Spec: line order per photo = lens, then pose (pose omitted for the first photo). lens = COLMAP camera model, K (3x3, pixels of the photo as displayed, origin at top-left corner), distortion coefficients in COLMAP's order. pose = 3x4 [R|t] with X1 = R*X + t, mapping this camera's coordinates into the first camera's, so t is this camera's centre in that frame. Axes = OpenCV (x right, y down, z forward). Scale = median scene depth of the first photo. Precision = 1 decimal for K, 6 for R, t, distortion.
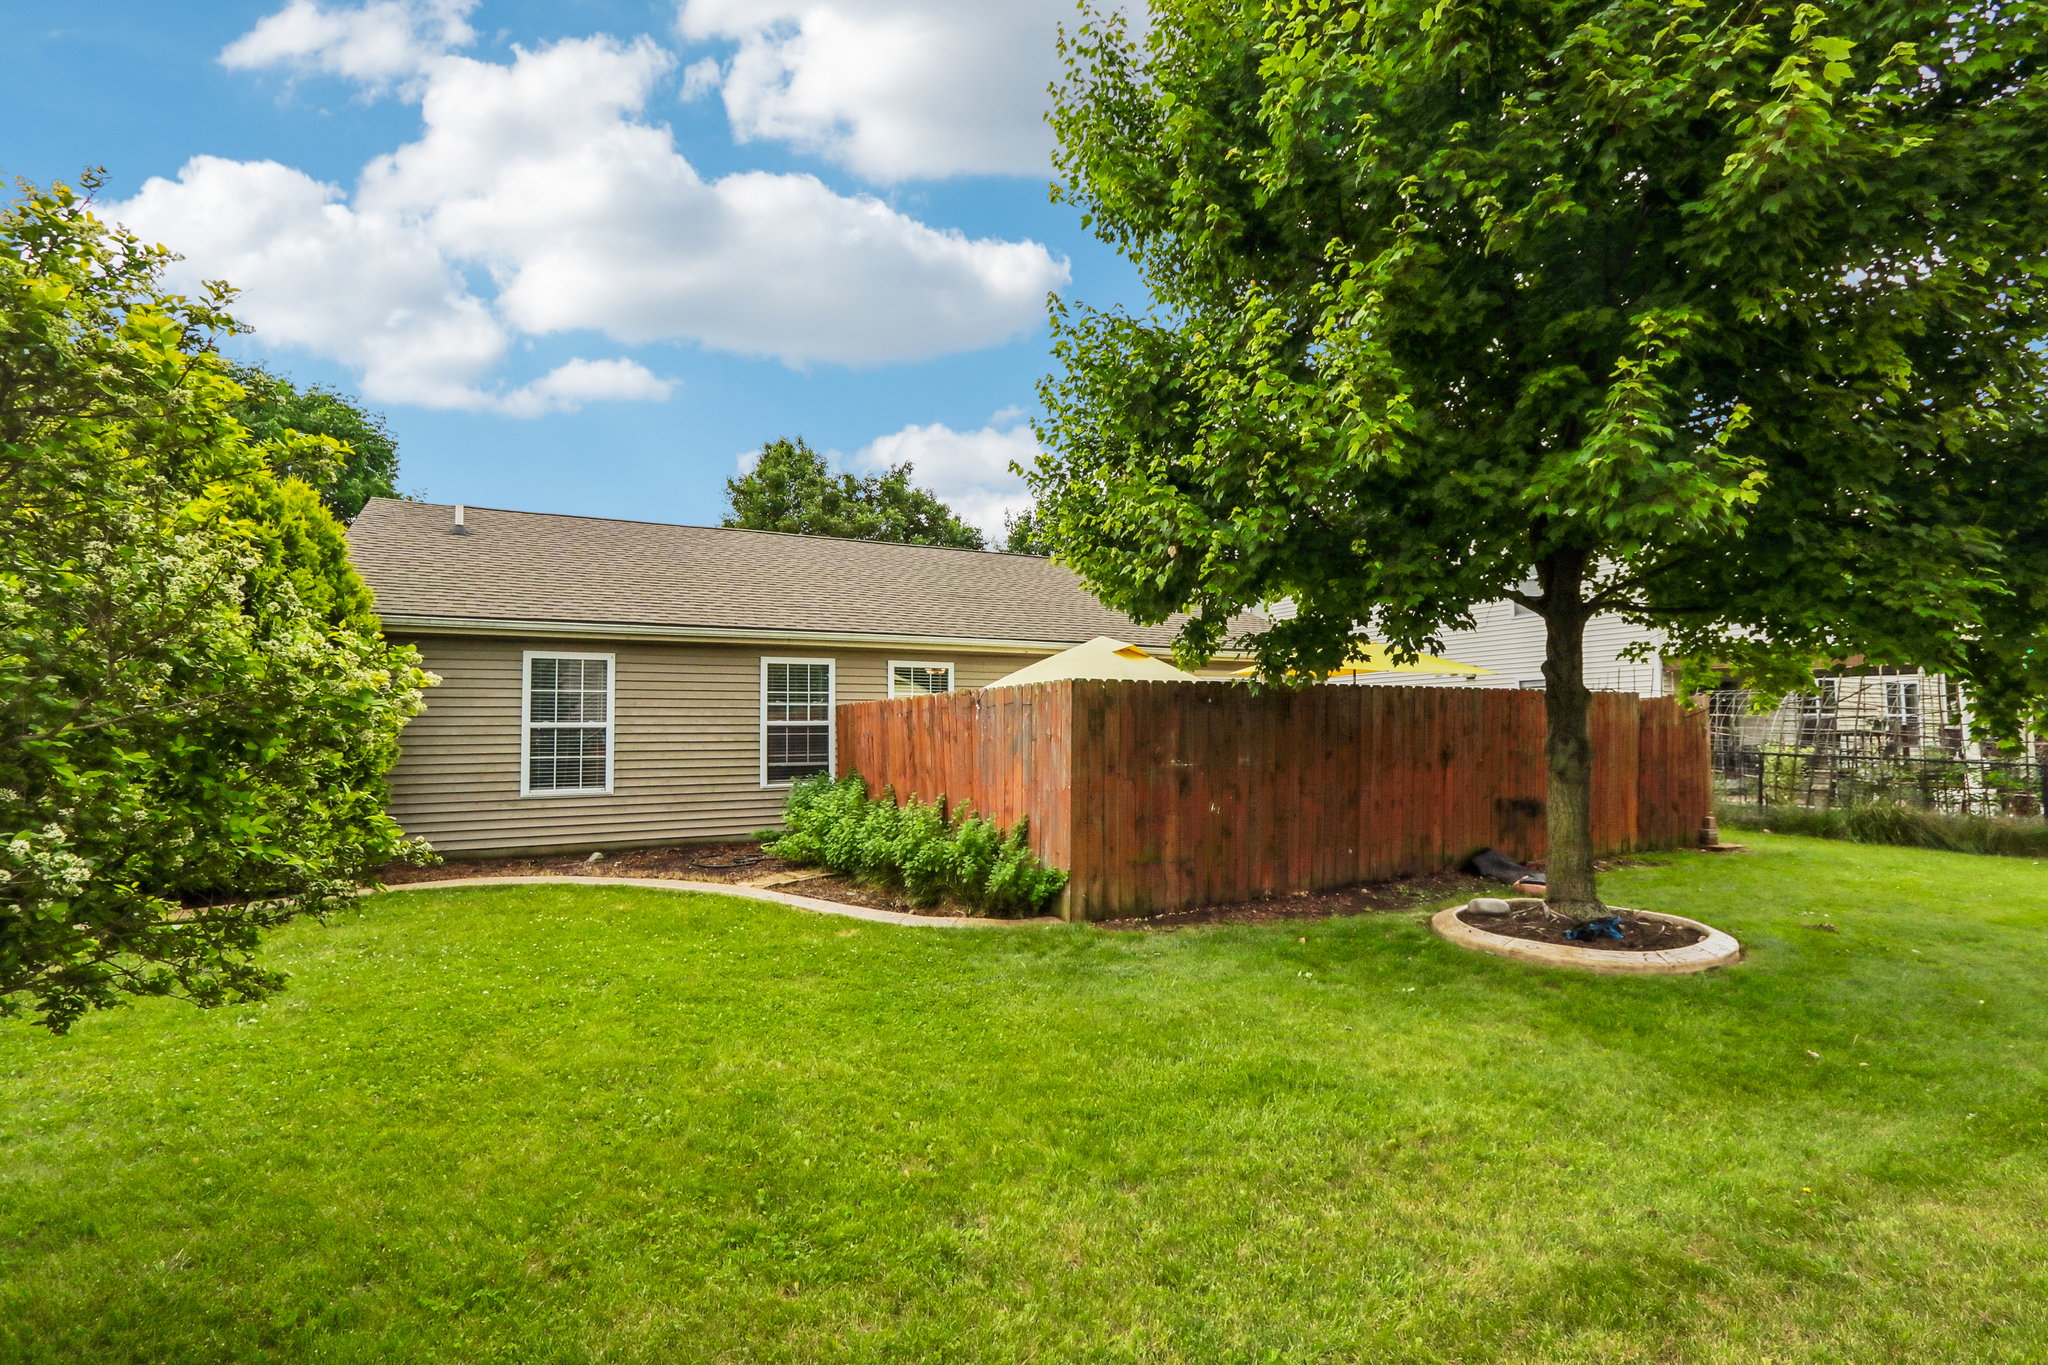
lens RADIAL K [[994.1, 0, 1018.4], [0, 994.1, 689.3], [0, 0, 1]] dist [-0.006514, 0.000209]
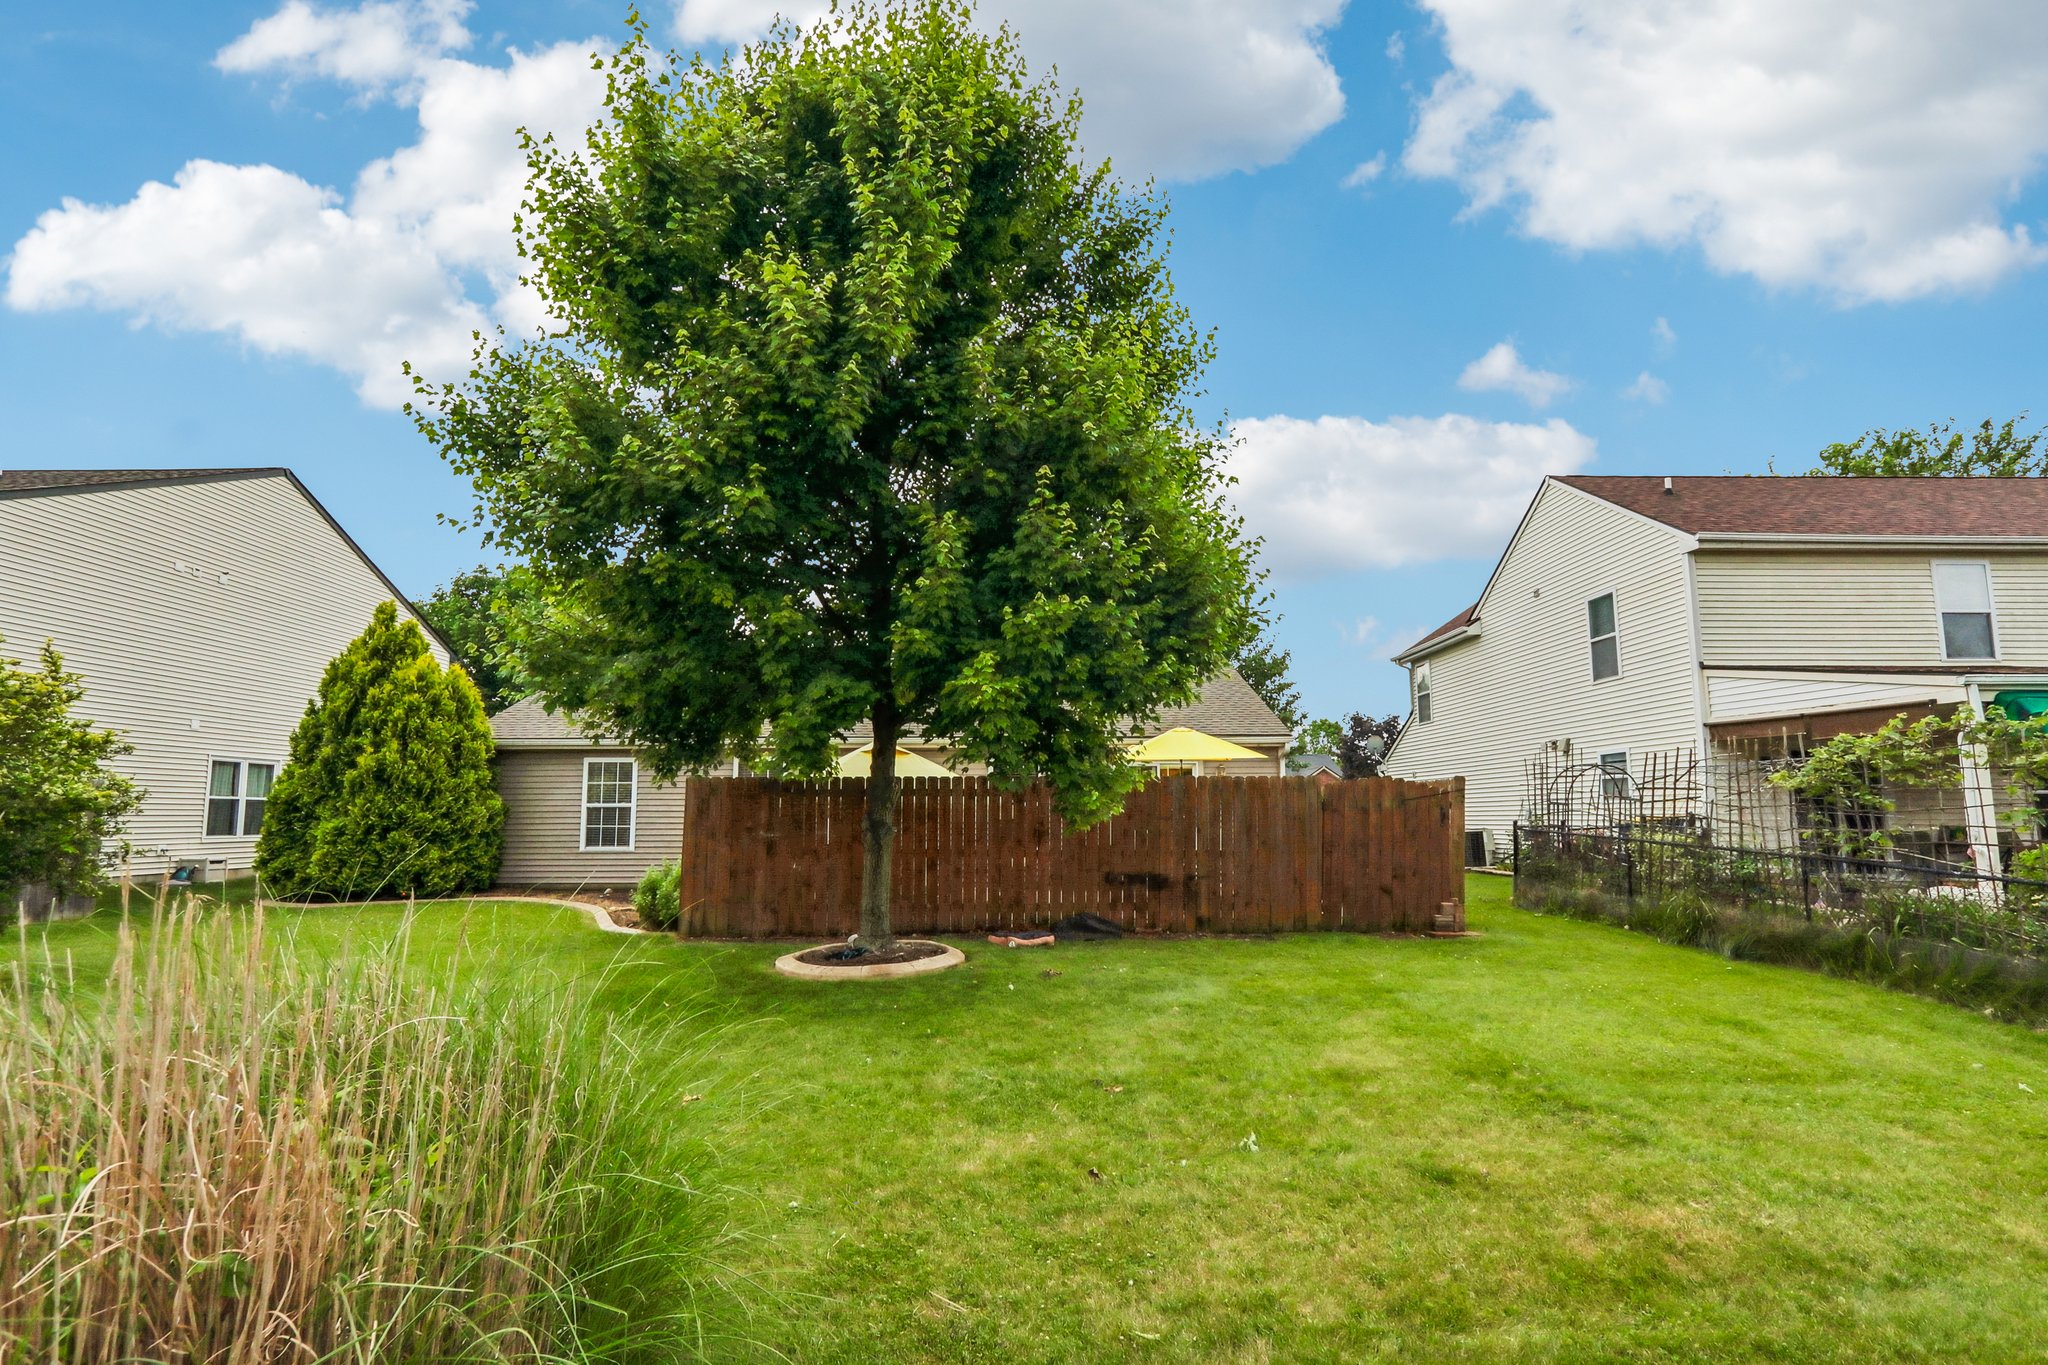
lens RADIAL K [[994.1, 0, 1004.2], [0, 994.1, 687.6], [0, 0, 1]] dist [-0.006514, 0.000209]
pose [[0.887176, -0.049525, -0.458765, 0.944319], [0.011102, 0.996227, -0.086076, -0.008265], [0.461297, 0.071272, 0.884378, -0.117141]]
